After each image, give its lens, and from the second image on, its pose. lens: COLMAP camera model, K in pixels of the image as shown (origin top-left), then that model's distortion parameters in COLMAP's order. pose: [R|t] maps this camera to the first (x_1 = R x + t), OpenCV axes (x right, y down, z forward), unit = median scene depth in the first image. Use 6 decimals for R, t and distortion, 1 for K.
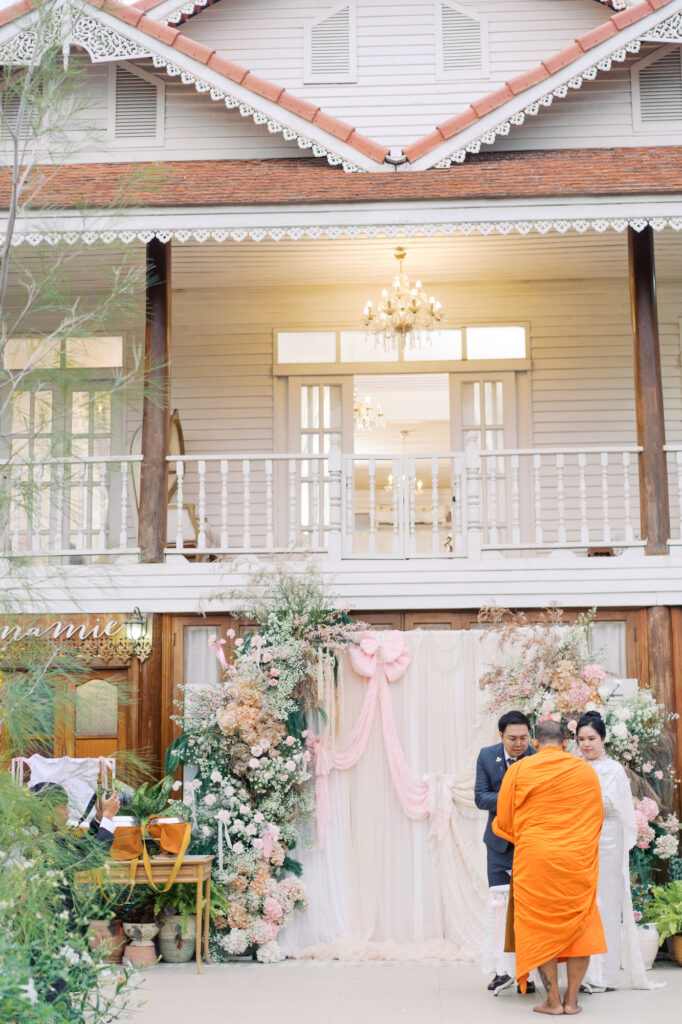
lens RADIAL K [[1595.1, 0, 341.0], [0, 1595.1, 512.0], [0, 0, 1]] dist [0.141433, 0.027944]
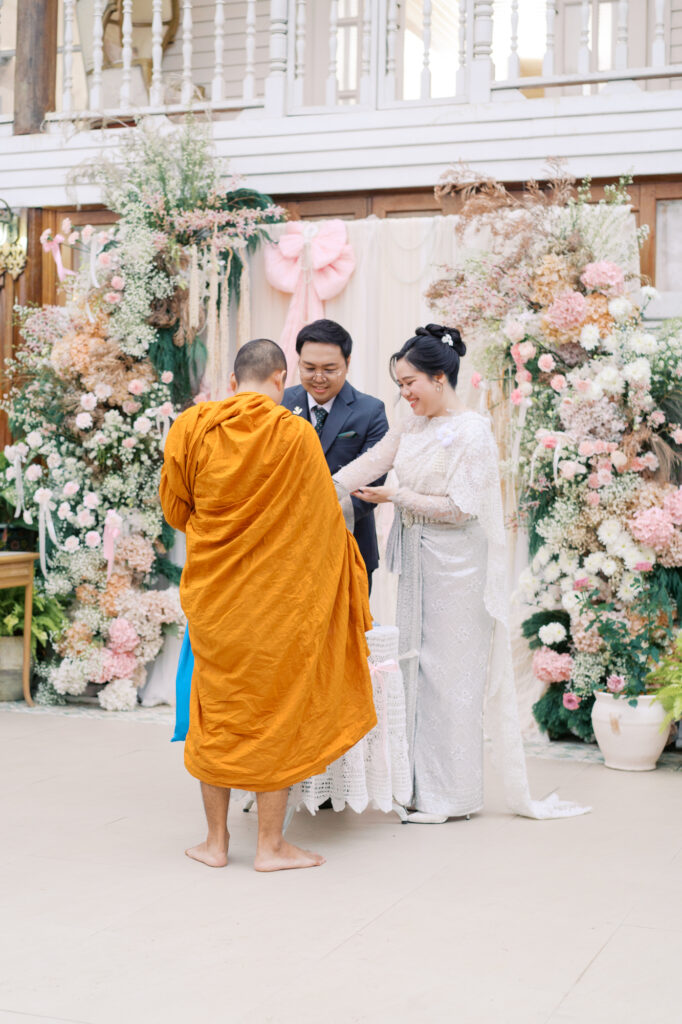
lens RADIAL K [[1611.9, 0, 341.0], [0, 1611.9, 512.0], [0, 0, 1]] dist [-0.126352, 0.020007]
pose [[0.948313, 0.036974, -0.315175, 0.241354], [0.020770, 0.983828, 0.177908, 0.075690], [0.316656, -0.175259, 0.932209, 0.396239]]
